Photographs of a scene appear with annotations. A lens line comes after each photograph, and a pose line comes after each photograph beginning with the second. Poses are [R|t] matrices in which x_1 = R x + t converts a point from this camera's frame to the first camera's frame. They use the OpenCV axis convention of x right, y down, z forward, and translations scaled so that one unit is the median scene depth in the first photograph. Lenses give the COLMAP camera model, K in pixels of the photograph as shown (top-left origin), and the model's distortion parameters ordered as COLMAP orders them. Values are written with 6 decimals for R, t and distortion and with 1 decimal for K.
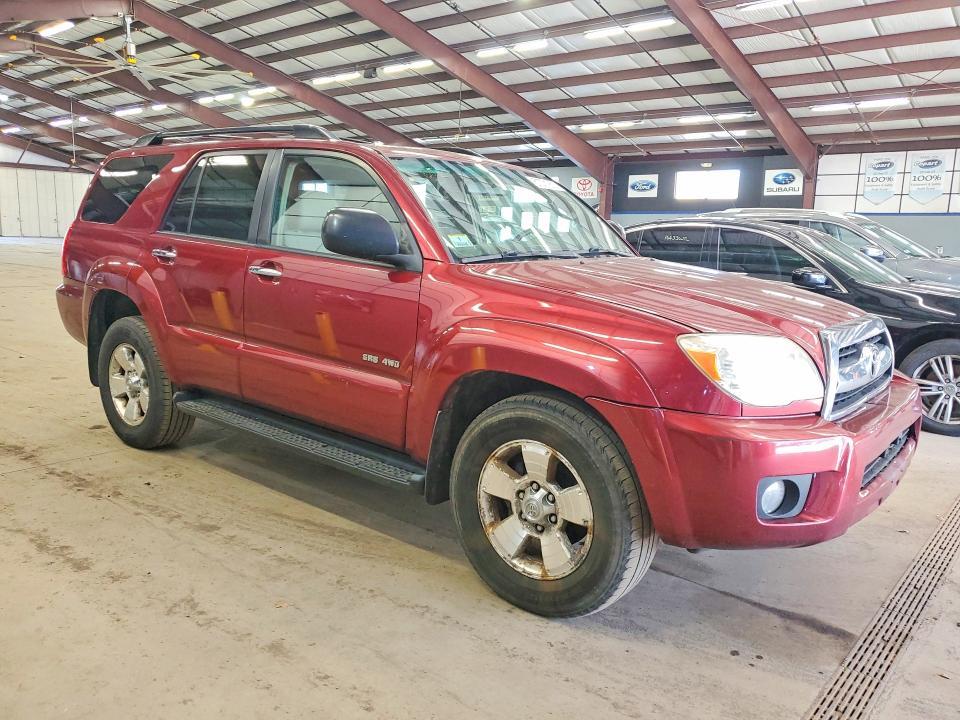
lens RADIAL K [[759.1, 0, 475.2], [0, 759.1, 360.0], [0, 0, 1]] dist [-0.002362, 0.004377]
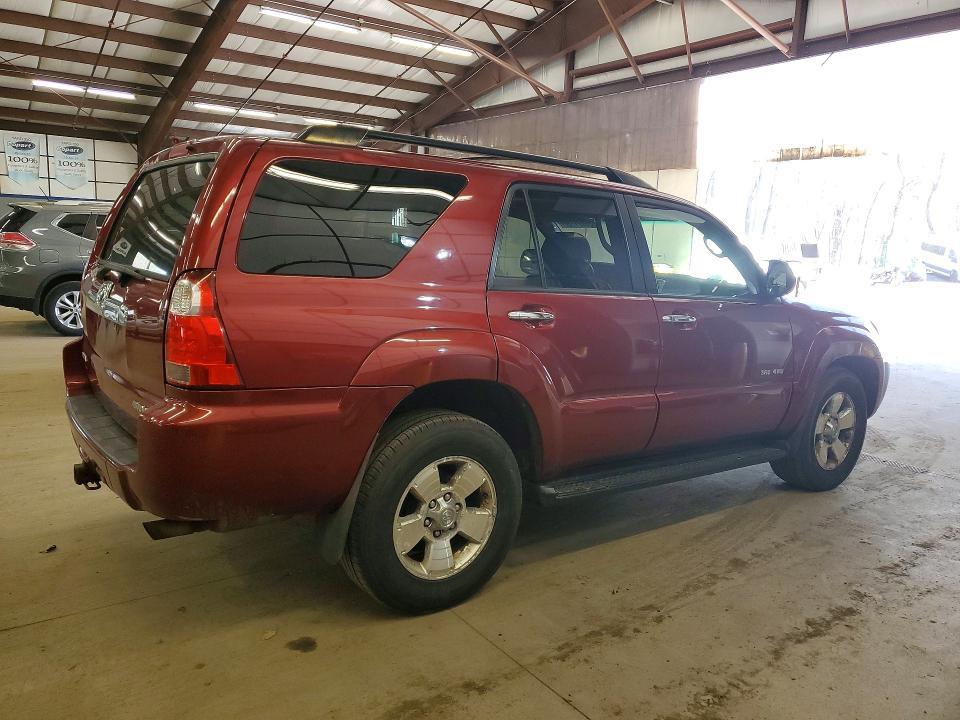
lens RADIAL K [[759.1, 0, 475.2], [0, 759.1, 360.0], [0, 0, 1]] dist [-0.002362, 0.004377]
pose [[0.260693, -0.182595, 0.947997, -1.259060], [0.141932, 0.978530, 0.149446, -0.242633], [-0.954932, 0.095591, 0.281012, 0.915022]]
